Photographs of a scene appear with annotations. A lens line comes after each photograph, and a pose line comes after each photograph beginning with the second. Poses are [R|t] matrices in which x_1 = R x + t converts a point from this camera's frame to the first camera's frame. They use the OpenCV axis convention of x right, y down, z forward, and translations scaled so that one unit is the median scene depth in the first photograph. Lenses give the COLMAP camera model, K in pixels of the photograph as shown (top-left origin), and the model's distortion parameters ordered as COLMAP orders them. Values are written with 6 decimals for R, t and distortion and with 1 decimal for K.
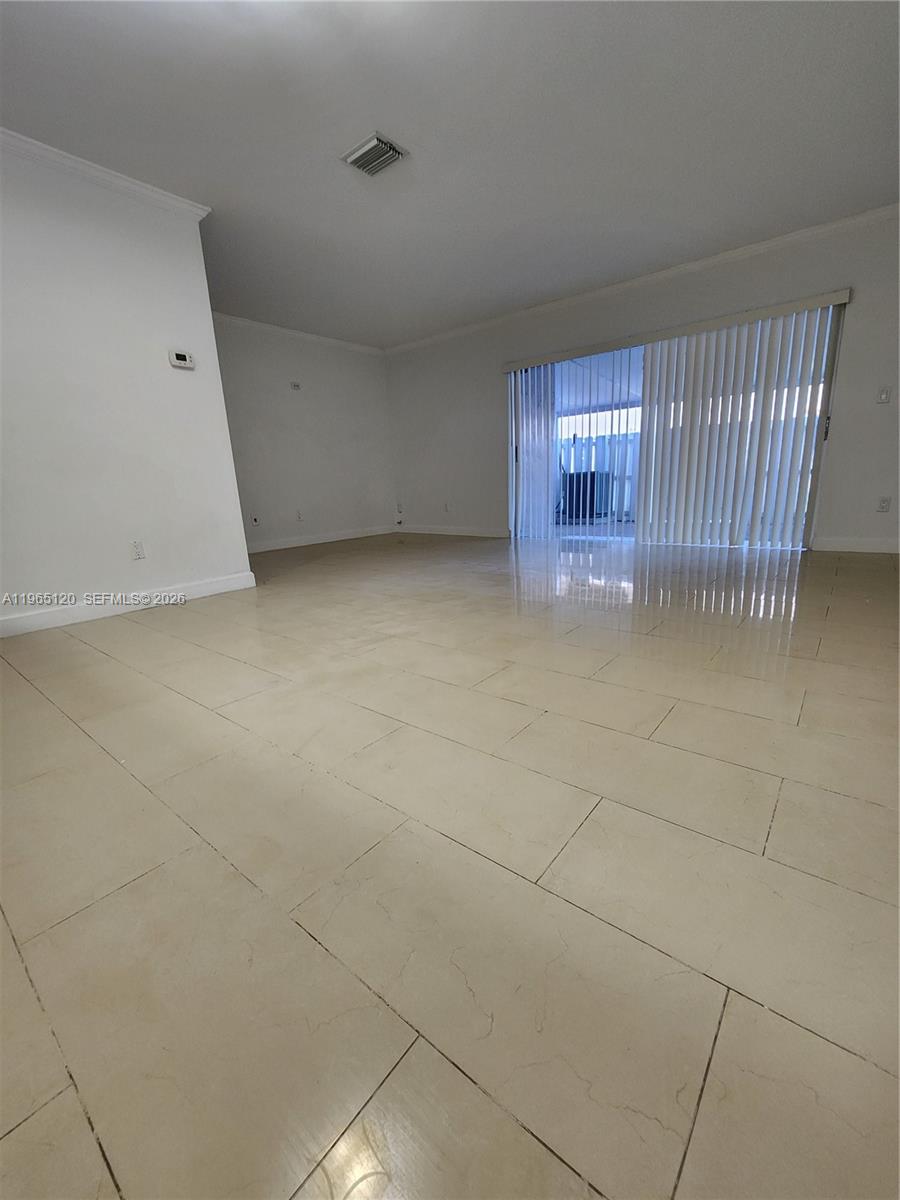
lens RADIAL K [[484.0, 0, 450.0], [0, 484.0, 600.0], [0, 0, 1]] dist [-0.017979, -0.000212]
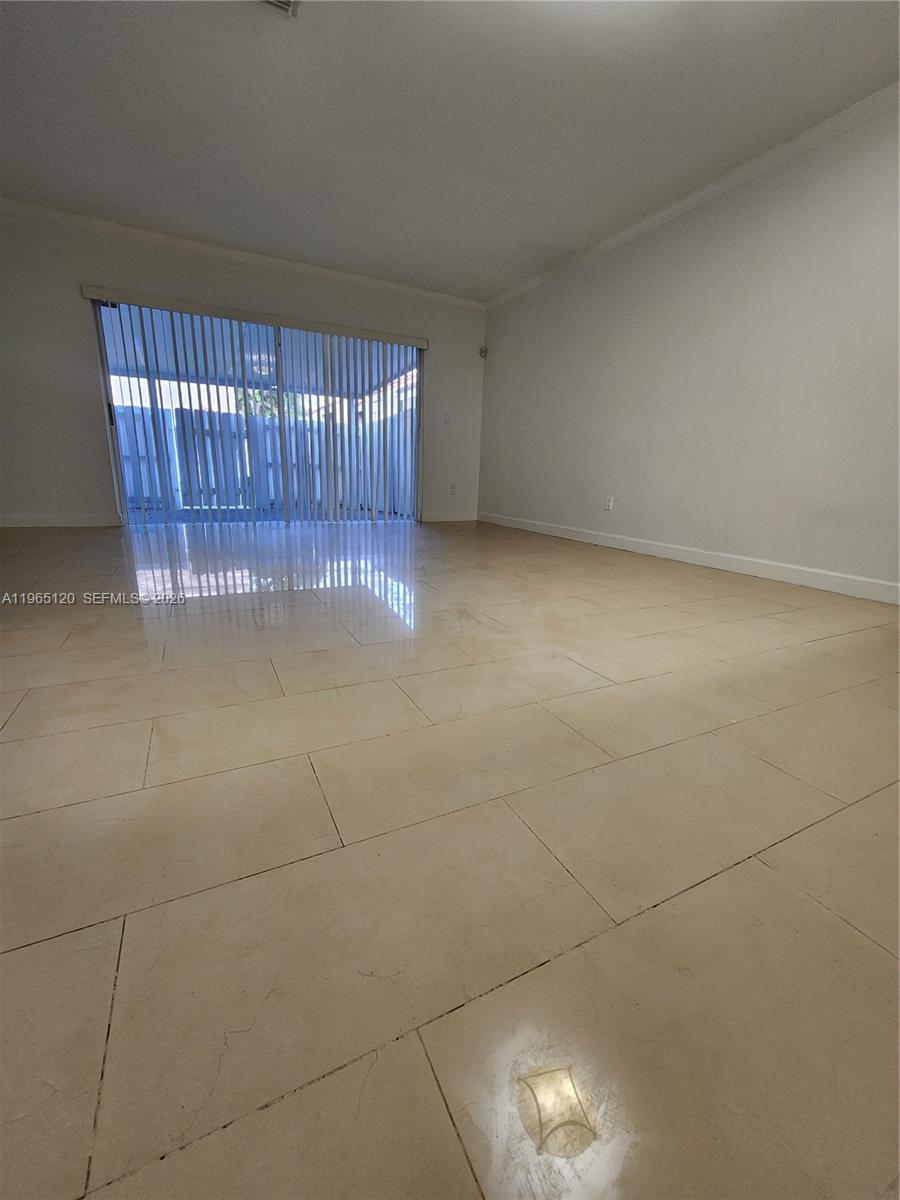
lens RADIAL K [[494.0, 0, 452.7], [0, 494.0, 603.5], [0, 0, 1]] dist [-0.001460, -0.000604]
pose [[0.416458, -0.179488, 0.891261, -0.579778], [0.160964, 0.979388, 0.122022, -0.036935], [-0.894792, 0.092644, 0.436766, 0.327033]]
